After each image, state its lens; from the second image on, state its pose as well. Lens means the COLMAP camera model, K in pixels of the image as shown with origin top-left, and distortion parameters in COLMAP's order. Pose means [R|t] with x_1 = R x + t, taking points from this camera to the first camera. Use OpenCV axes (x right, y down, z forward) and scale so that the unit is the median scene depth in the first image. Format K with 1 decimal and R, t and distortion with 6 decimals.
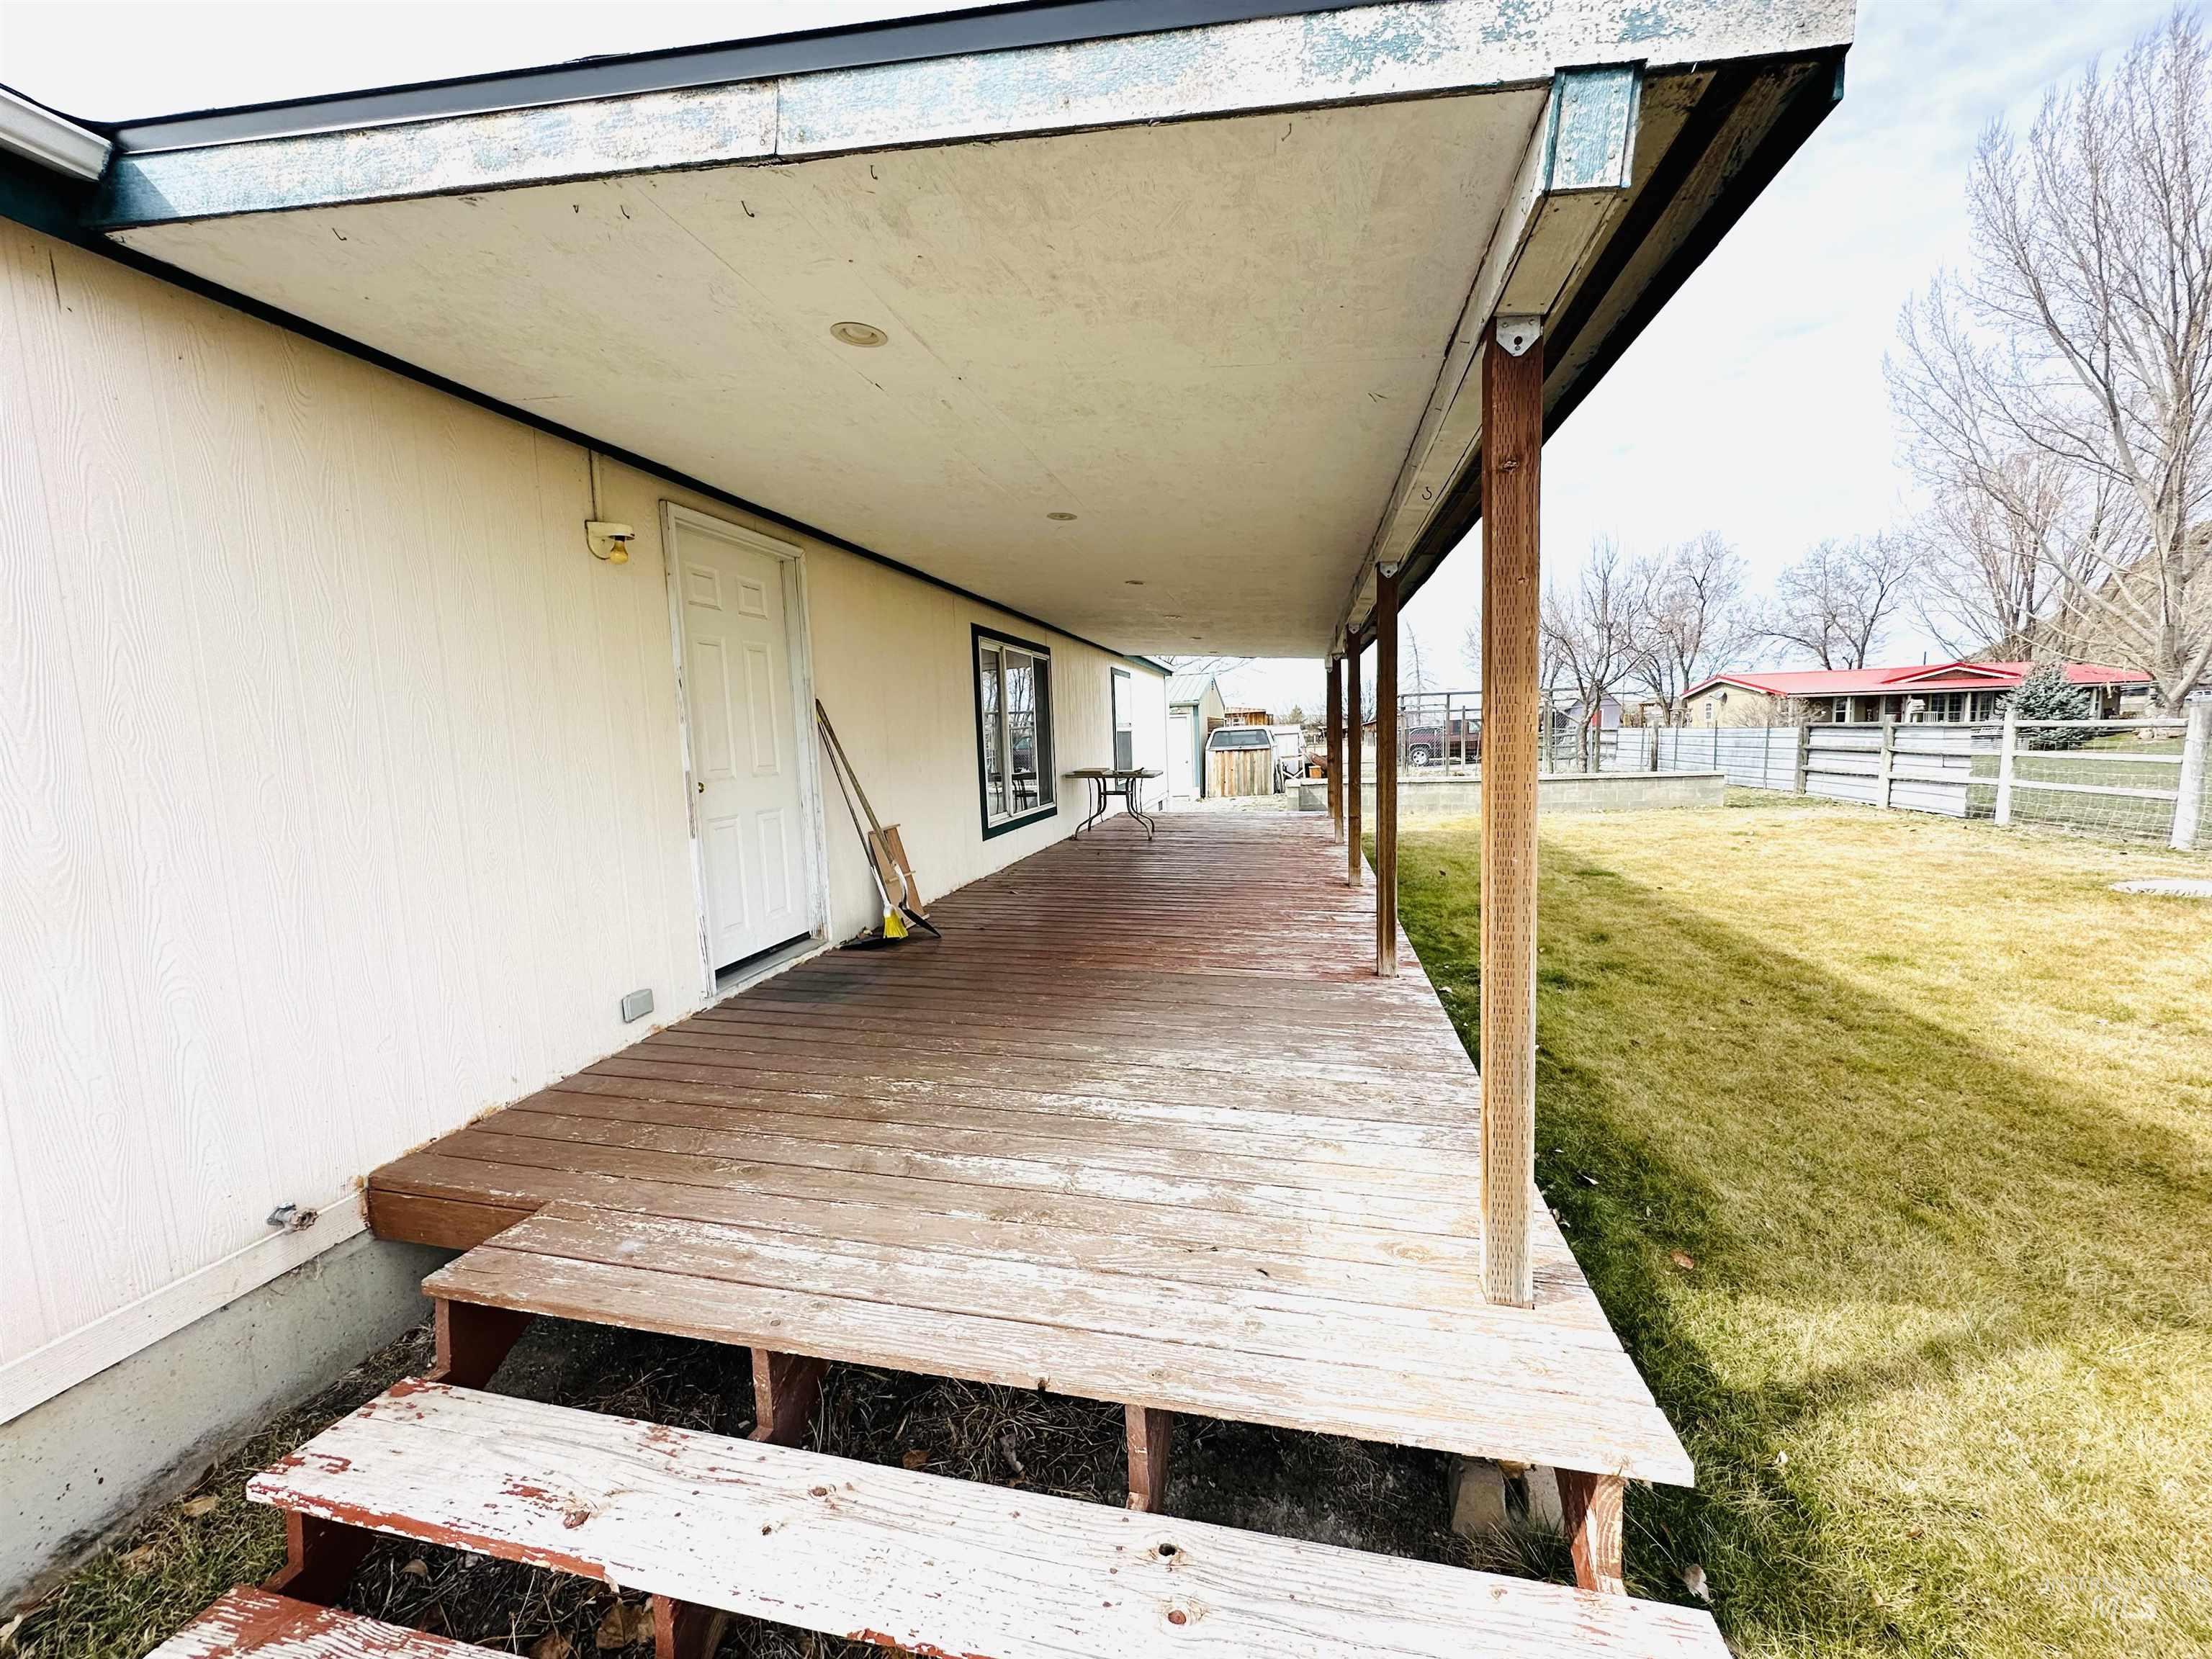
lens RADIAL K [[886.7, 0, 1106.0], [0, 886.7, 829.5], [0, 0, 1]] dist [-0.000257, -0.000234]
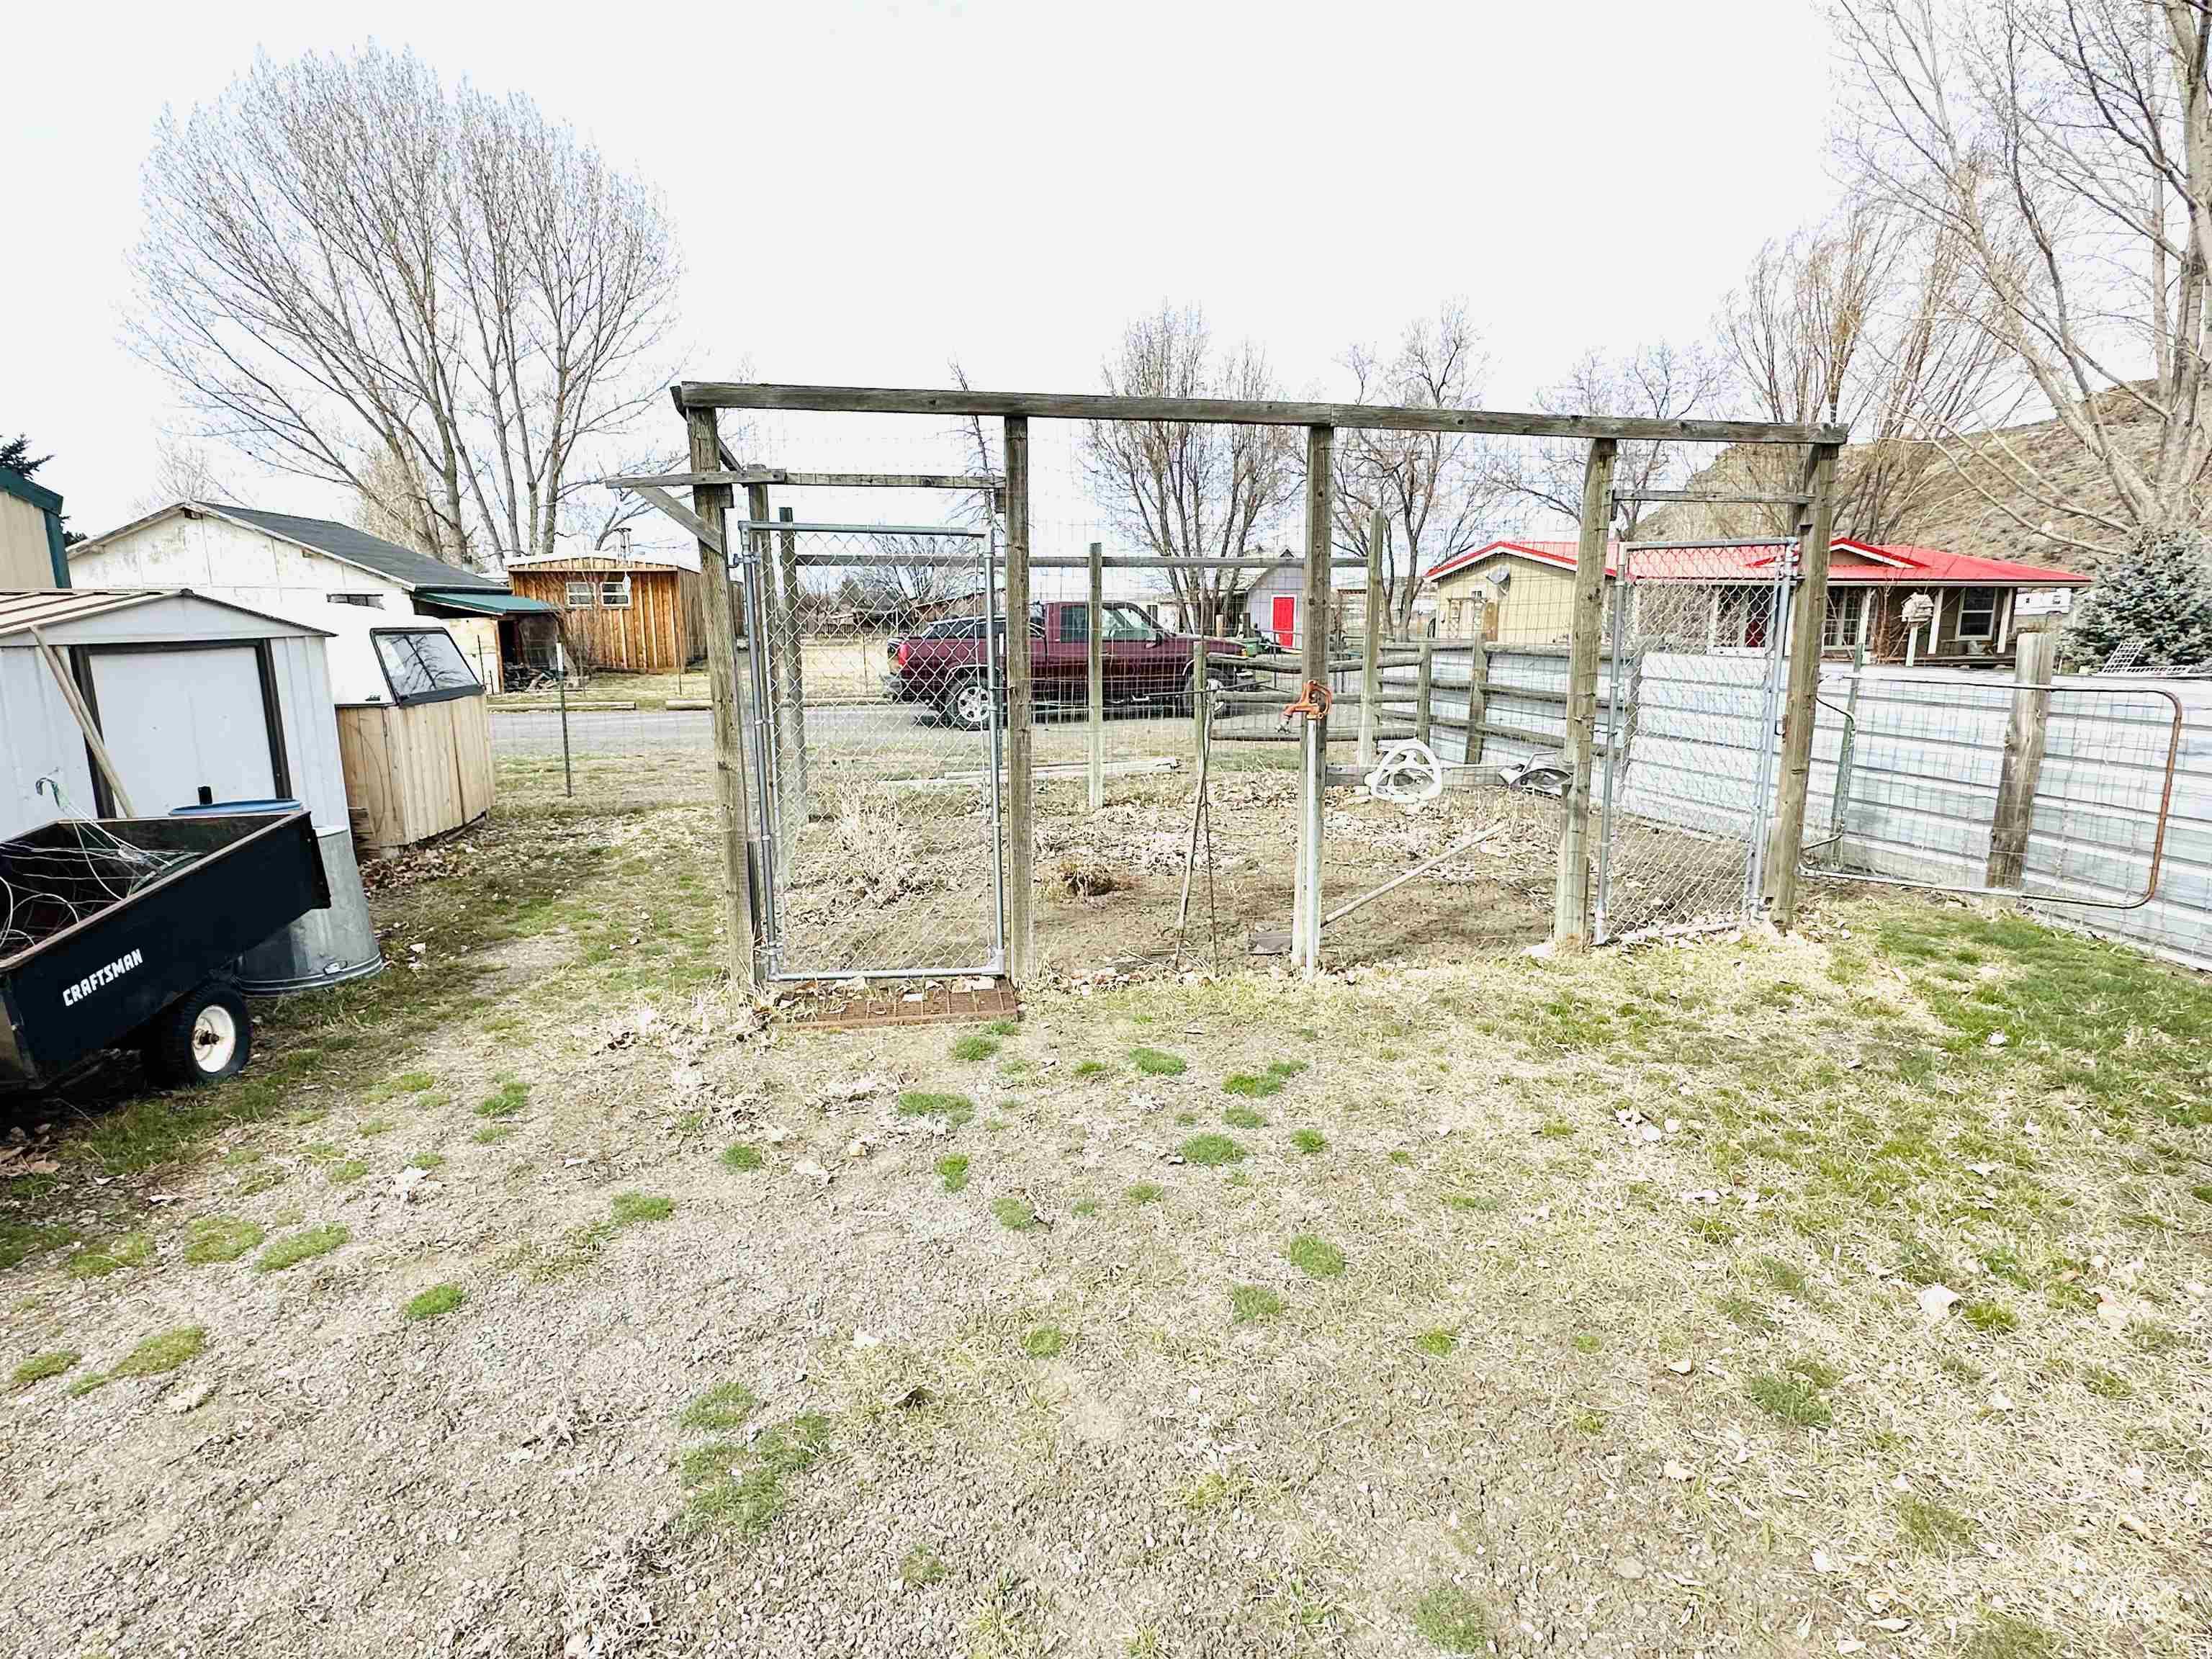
lens RADIAL K [[1161.4, 0, 1109.2], [0, 1161.4, 833.3], [0, 0, 1]] dist [-0.003919, 0.002432]
pose [[0.916530, -0.042867, 0.397662, 0.866672], [0.012075, 0.996752, 0.079617, -0.264814], [-0.399784, -0.068170, 0.914071, 2.203047]]
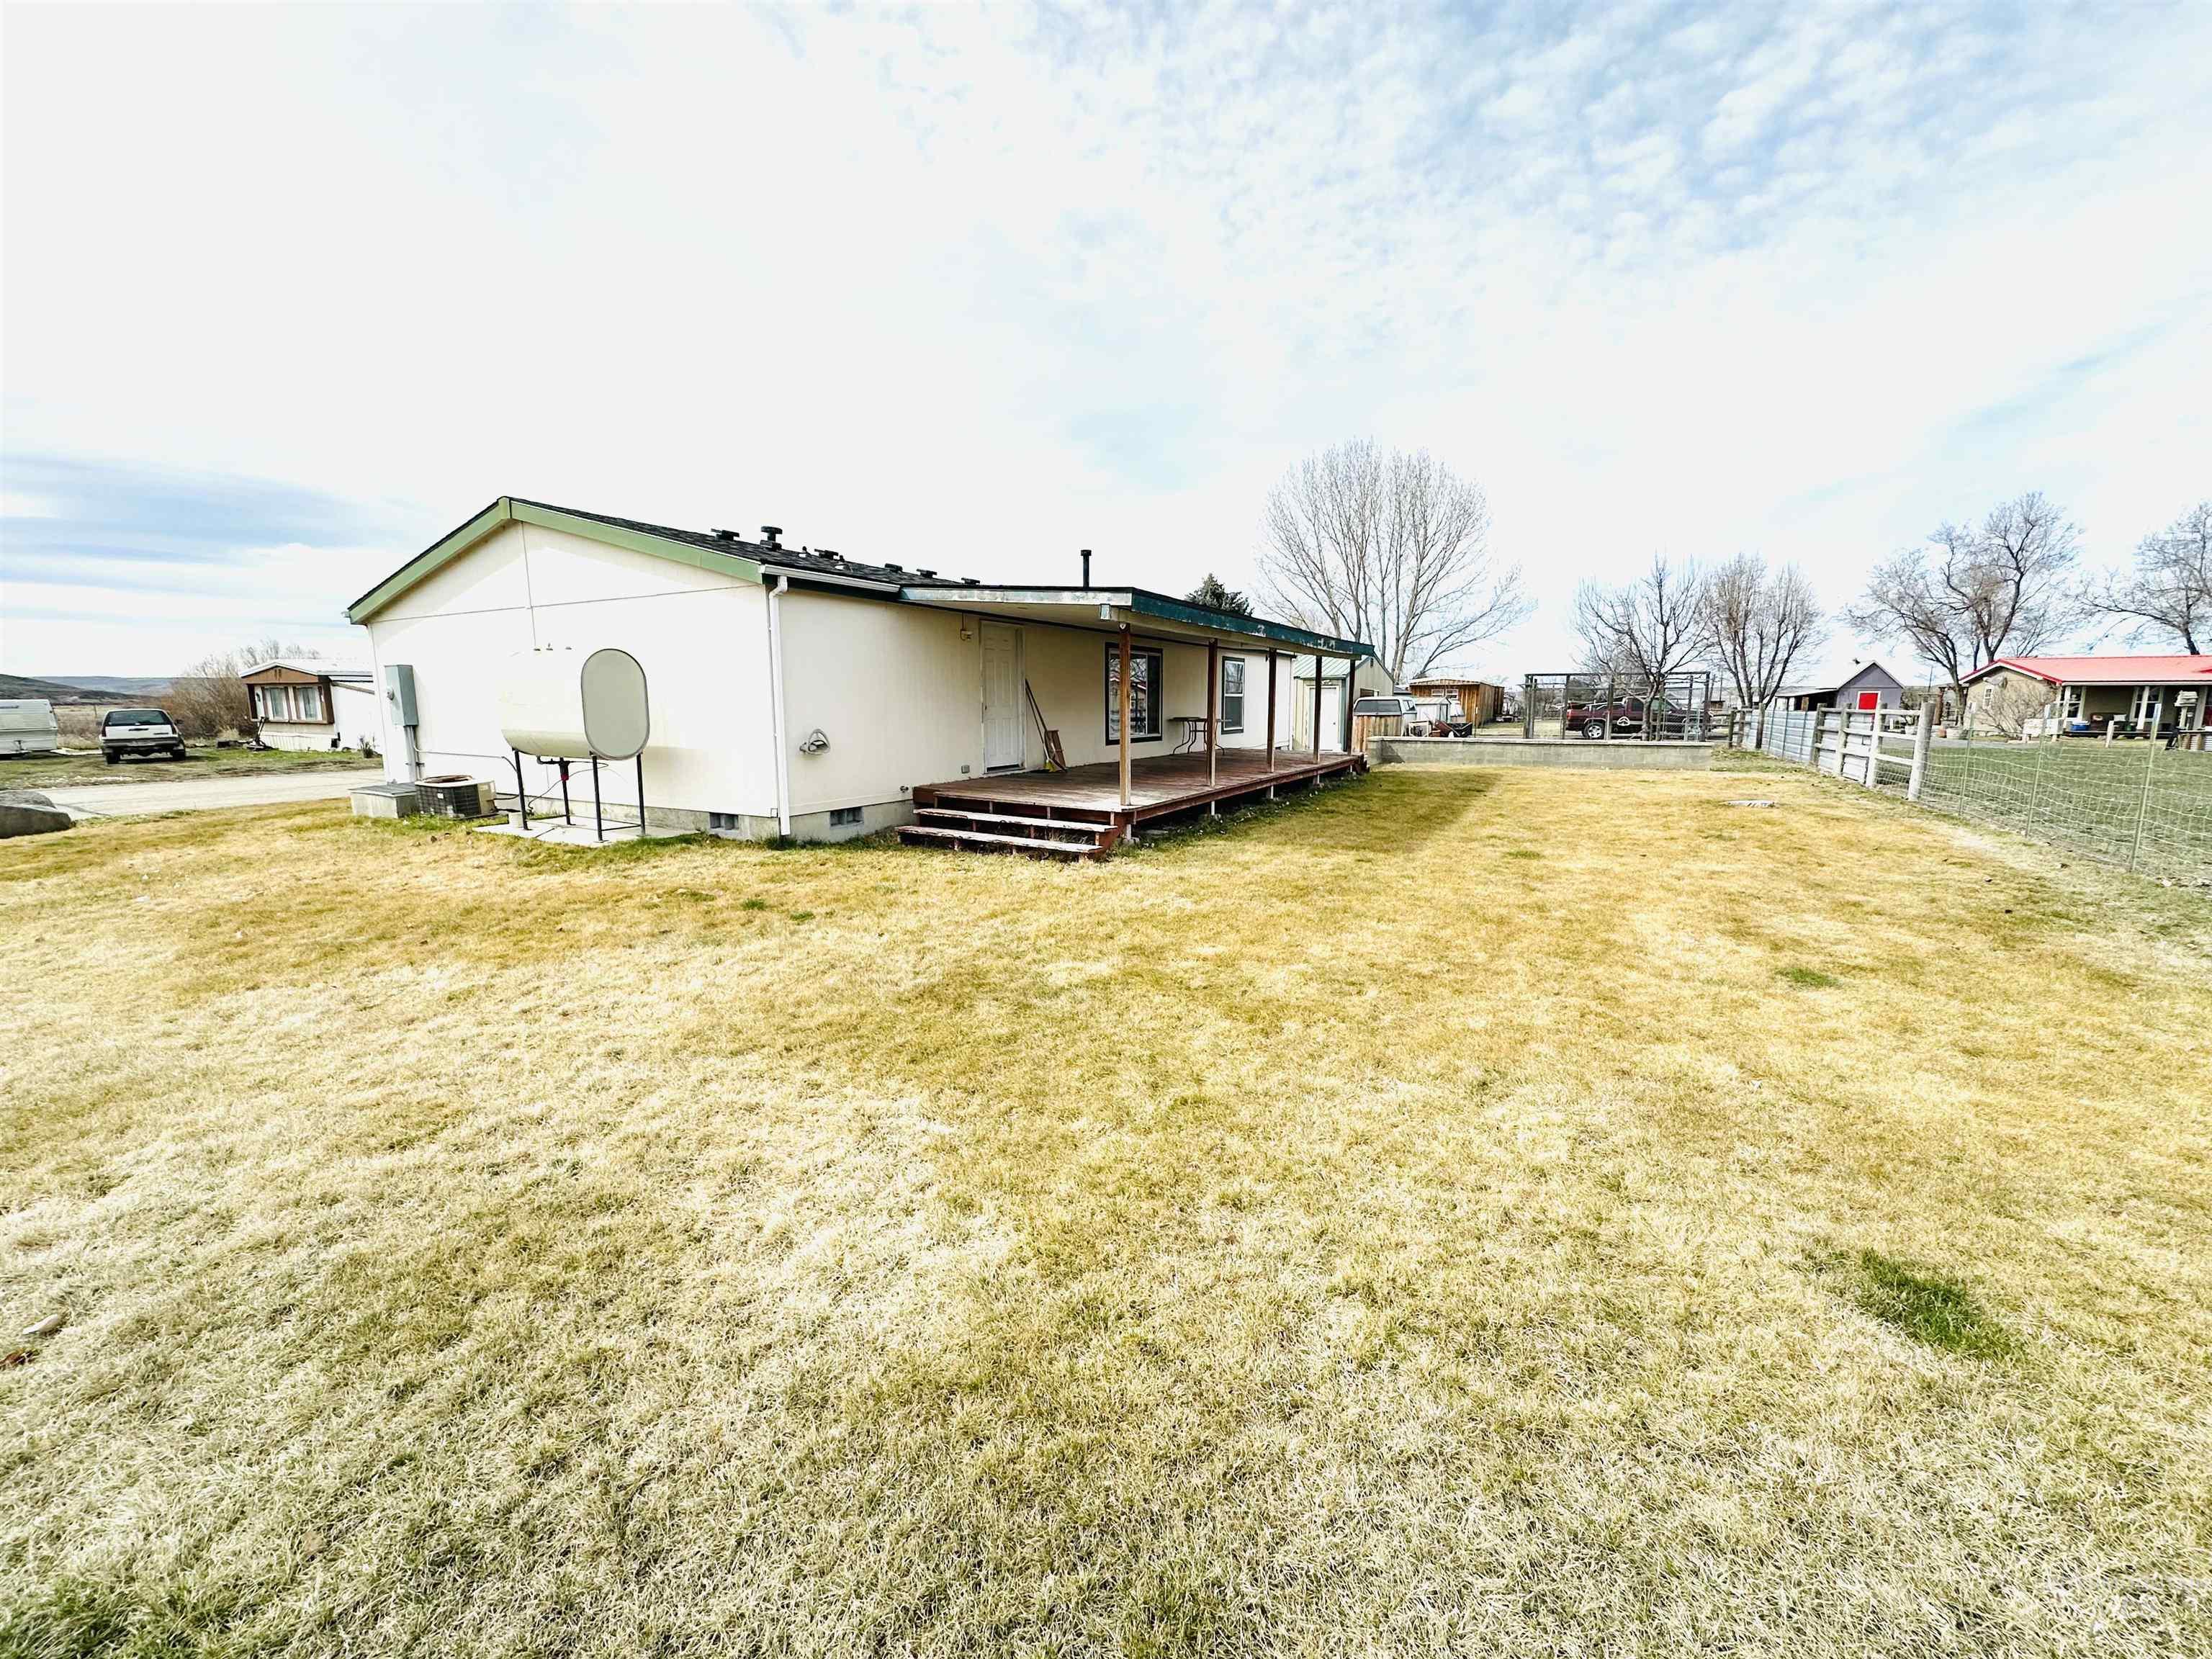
lens RADIAL K [[886.7, 0, 1106.0], [0, 886.7, 829.5], [0, 0, 1]] dist [-0.000257, -0.000234]
pose [[0.958205, 0.074562, -0.276194, 0.353158], [-0.063018, 0.996736, 0.050453, 0.081278], [0.279054, -0.030939, 0.959777, -0.791943]]
